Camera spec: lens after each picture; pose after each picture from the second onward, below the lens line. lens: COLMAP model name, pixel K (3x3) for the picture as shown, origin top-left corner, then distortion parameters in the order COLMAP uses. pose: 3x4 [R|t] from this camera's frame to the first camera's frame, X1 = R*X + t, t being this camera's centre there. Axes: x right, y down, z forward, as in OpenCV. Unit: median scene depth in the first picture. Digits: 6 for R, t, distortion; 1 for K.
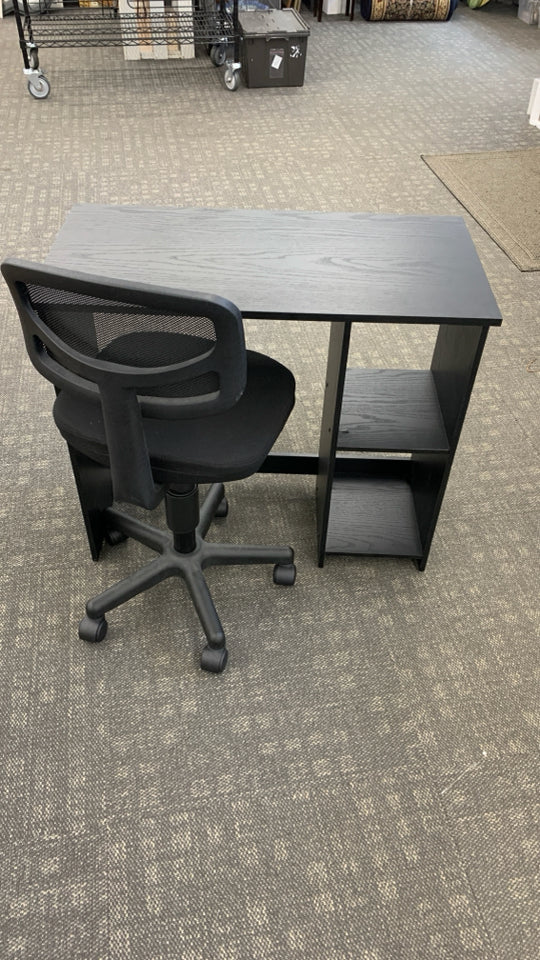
lens RADIAL K [[783.2, 0, 269.1], [0, 783.2, 479.9], [0, 0, 1]] dist [0.021411, -0.016577]
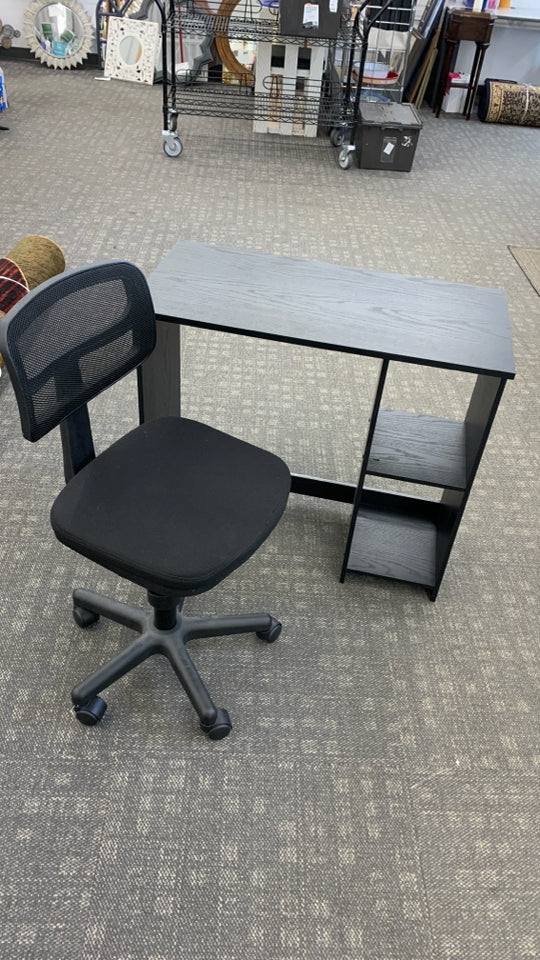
lens RADIAL K [[783.2, 0, 270.9], [0, 783.2, 481.1], [0, 0, 1]] dist [0.021411, -0.016577]
pose [[0.984044, 0.149365, -0.096682, 0.059125], [-0.156808, 0.984810, -0.074573, 0.076490], [0.084075, 0.088544, 0.992518, -0.139704]]
